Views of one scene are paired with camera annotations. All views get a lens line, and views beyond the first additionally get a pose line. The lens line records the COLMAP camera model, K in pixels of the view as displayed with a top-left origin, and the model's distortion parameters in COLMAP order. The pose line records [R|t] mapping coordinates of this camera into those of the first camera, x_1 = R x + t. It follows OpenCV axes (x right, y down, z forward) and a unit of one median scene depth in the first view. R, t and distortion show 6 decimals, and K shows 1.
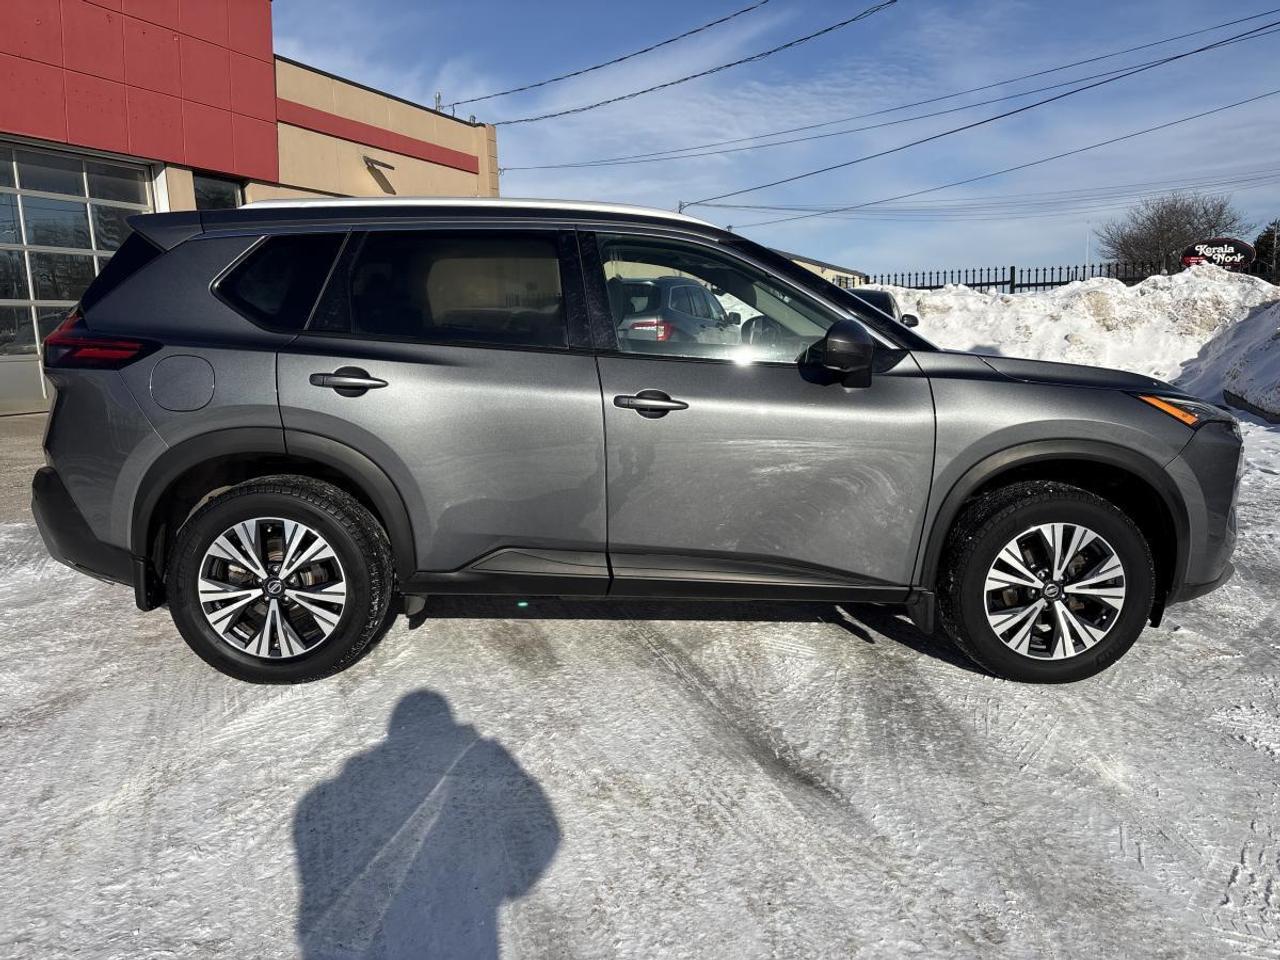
lens RADIAL K [[956.3, 0, 640.0], [0, 956.3, 480.0], [0, 0, 1]] dist [0.078397, -0.092731]
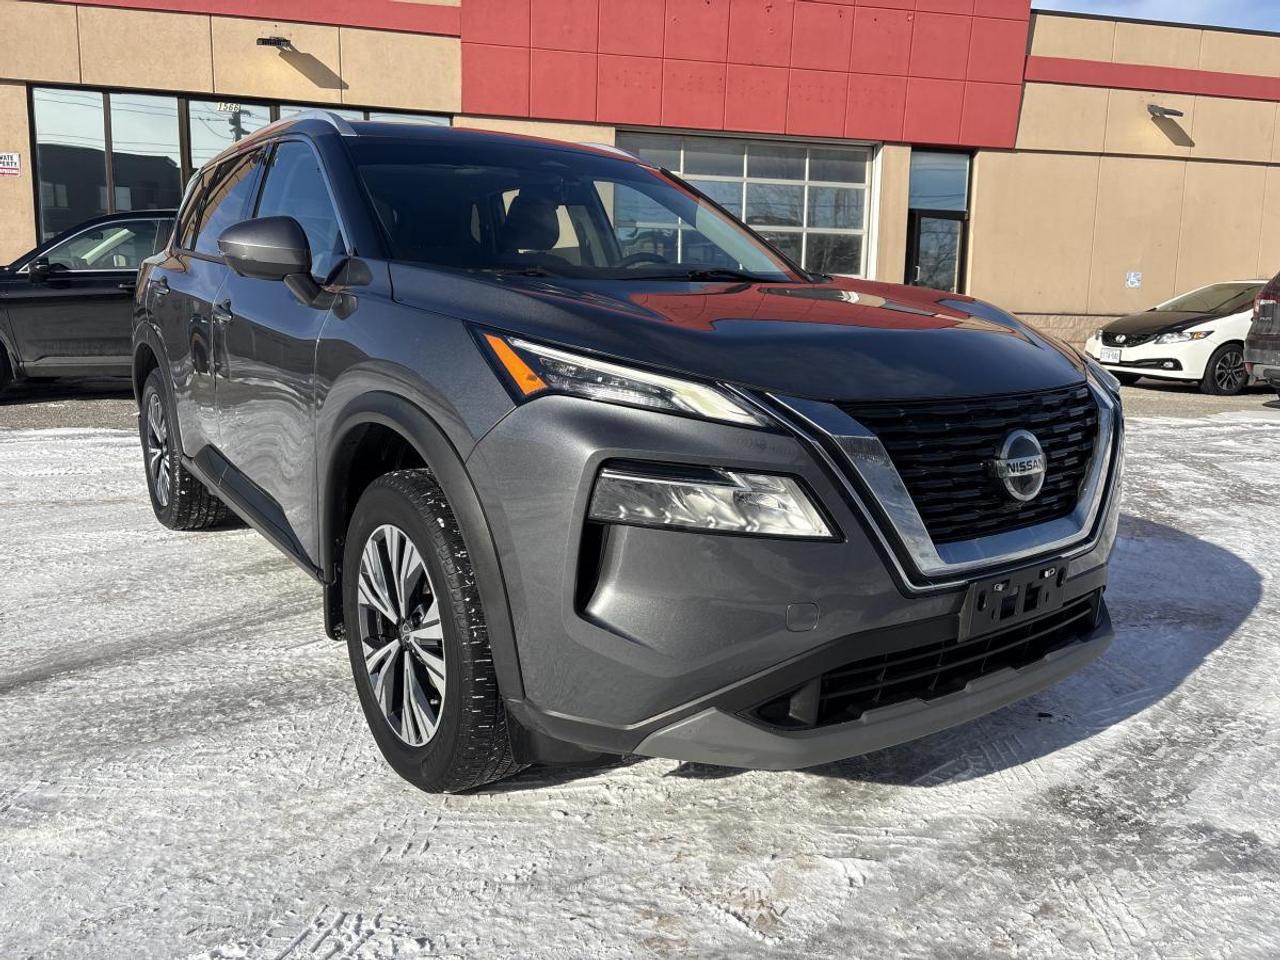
lens RADIAL K [[956.3, 0, 640.0], [0, 956.3, 480.0], [0, 0, 1]] dist [0.078397, -0.092731]
pose [[0.560724, 0.168559, -0.810664, 1.001775], [-0.162223, 0.982449, 0.092070, -0.067525], [0.811956, 0.079882, 0.578227, 0.746718]]
